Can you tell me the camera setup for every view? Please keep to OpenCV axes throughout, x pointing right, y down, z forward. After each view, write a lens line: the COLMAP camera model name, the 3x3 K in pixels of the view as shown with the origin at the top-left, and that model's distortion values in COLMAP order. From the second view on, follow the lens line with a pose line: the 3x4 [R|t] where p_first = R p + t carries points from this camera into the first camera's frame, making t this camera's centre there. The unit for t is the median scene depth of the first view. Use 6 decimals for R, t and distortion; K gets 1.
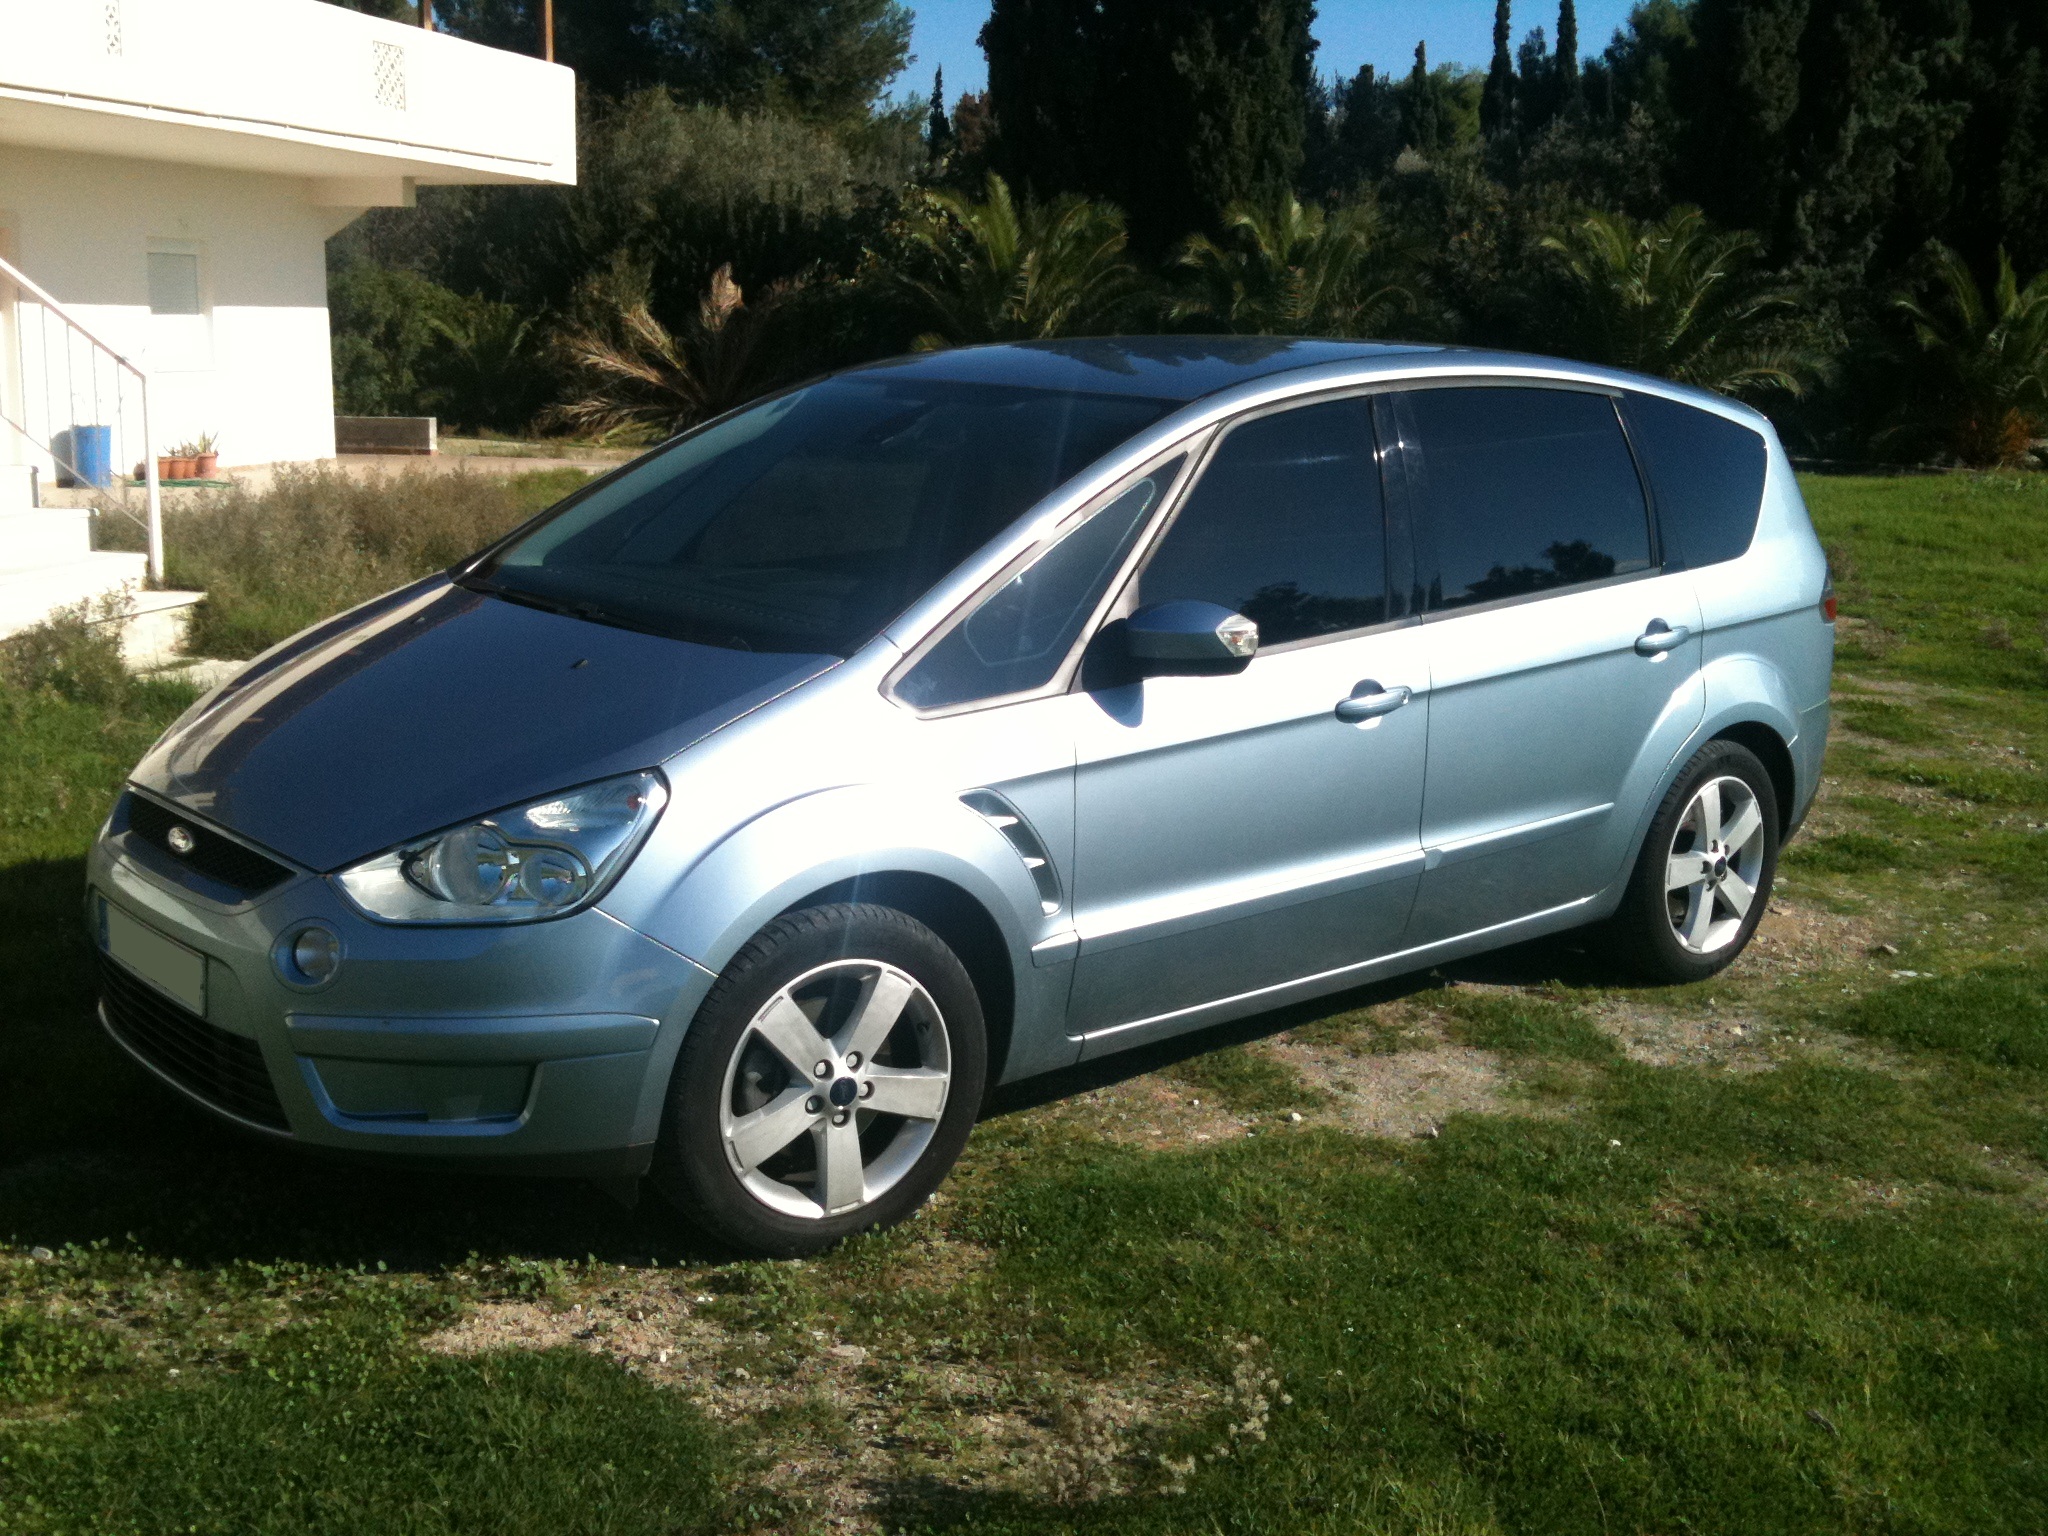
lens RADIAL K [[2354.5, 0, 1016.9], [0, 2354.5, 761.3], [0, 0, 1]] dist [0.126671, -0.513229]
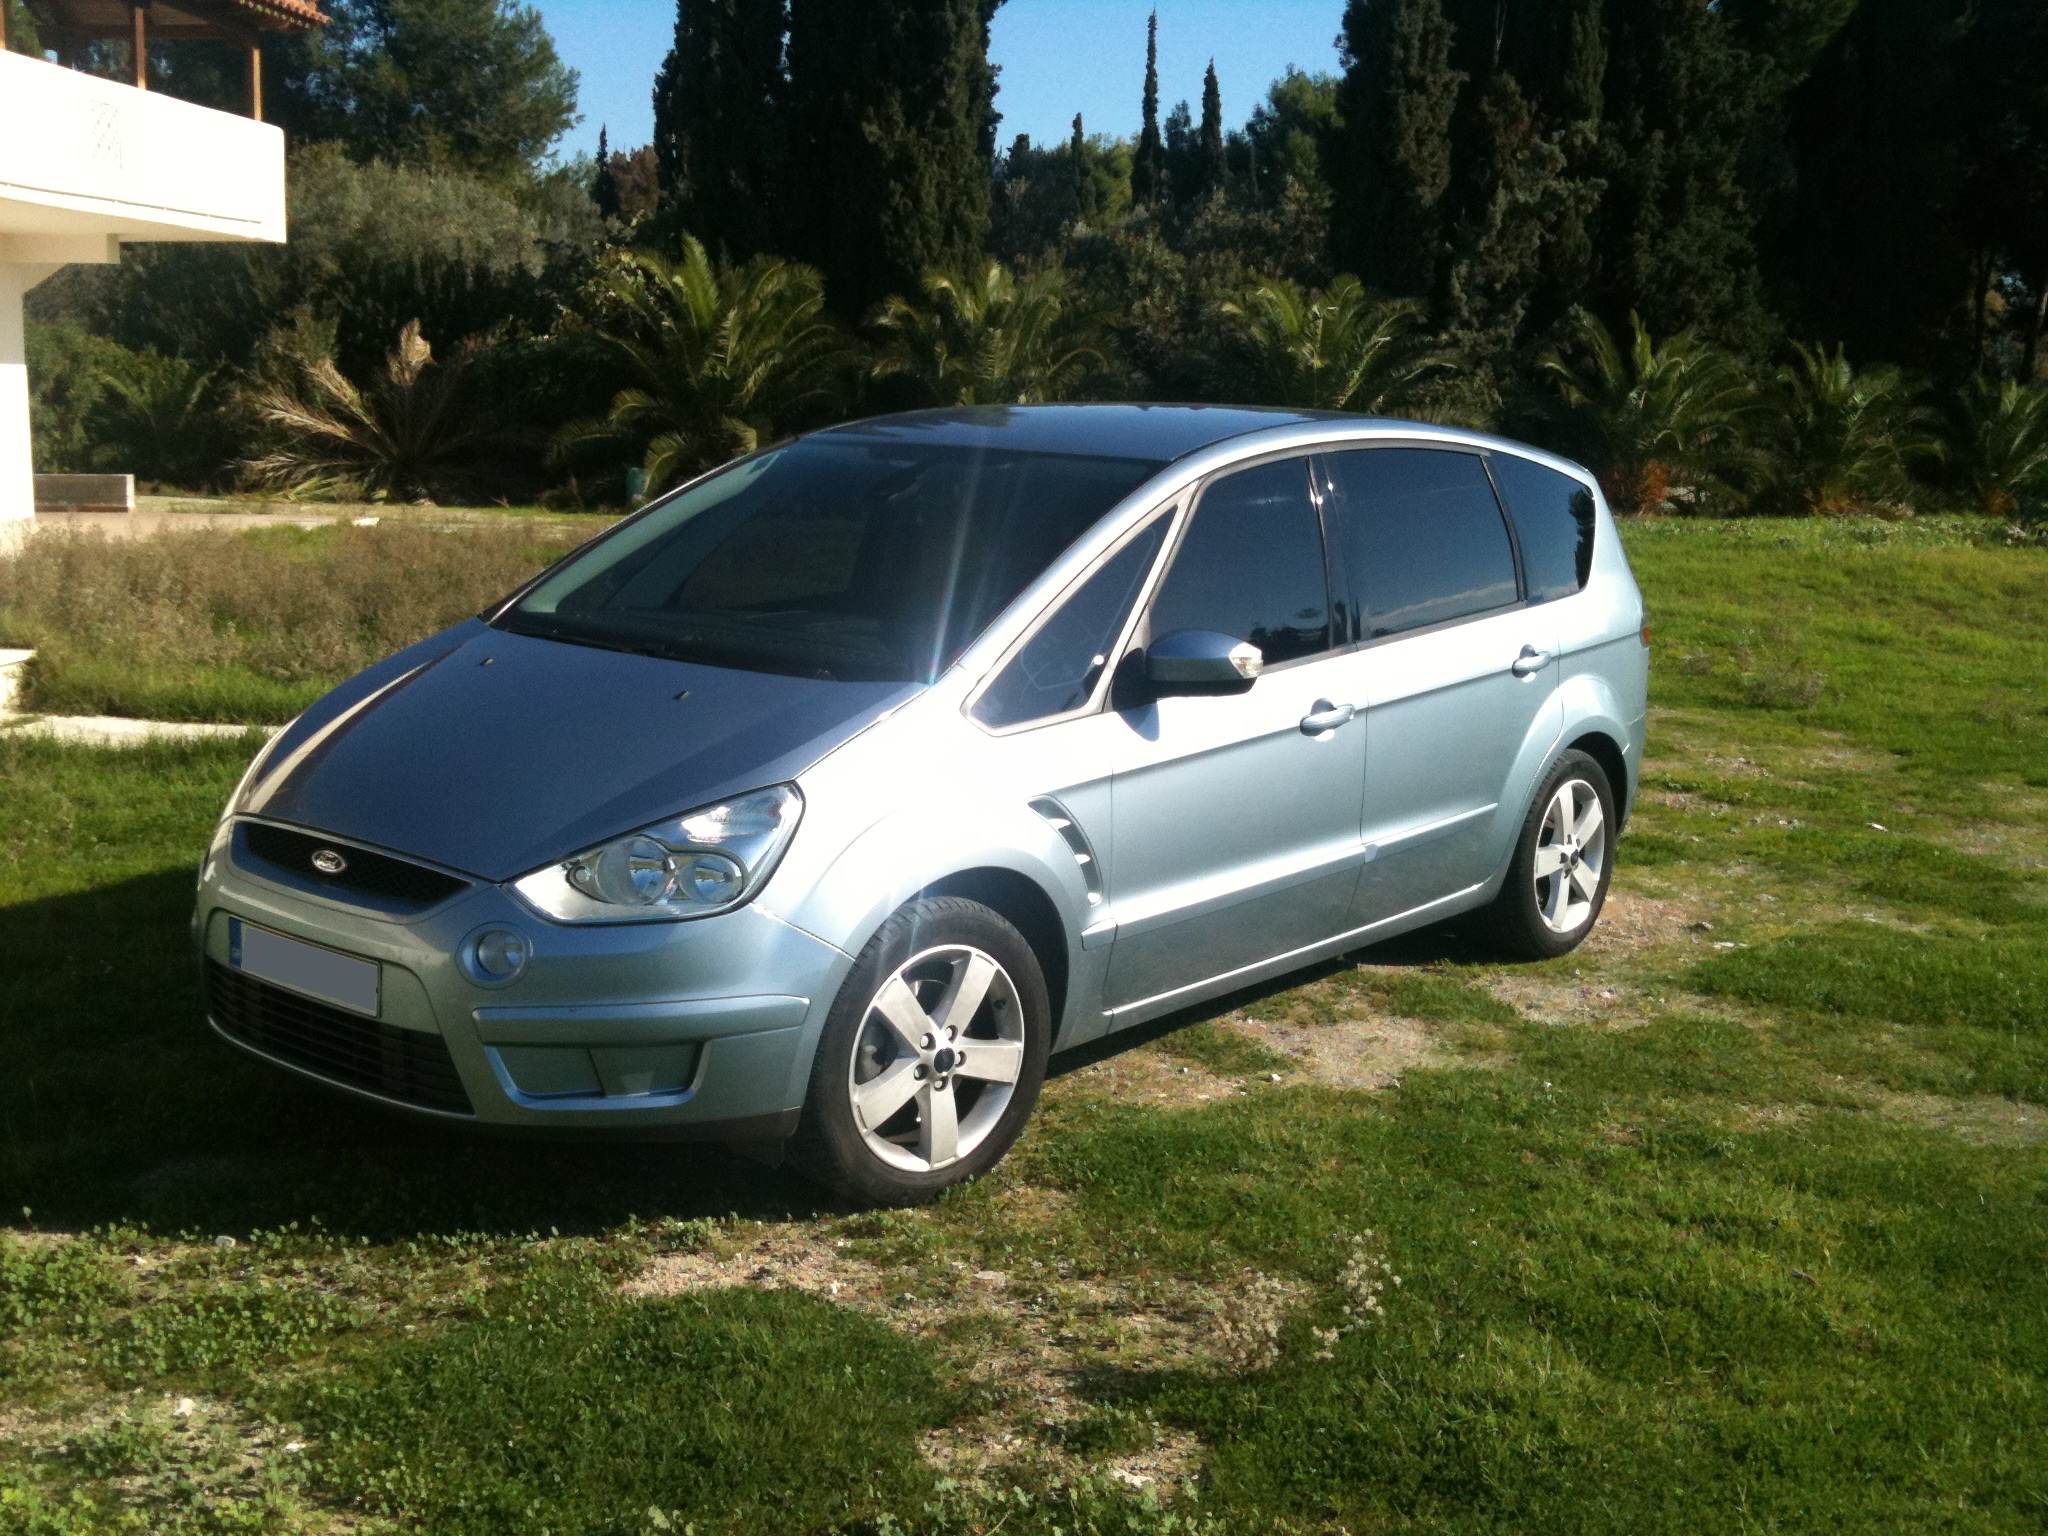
lens RADIAL K [[2354.5, 0, 1016.9], [0, 2354.5, 761.3], [0, 0, 1]] dist [0.126671, -0.513229]
pose [[0.986601, -0.023359, 0.161471, -0.165546], [0.026930, 0.999438, -0.019962, 0.013550], [-0.160914, 0.024043, 0.986676, -0.108014]]
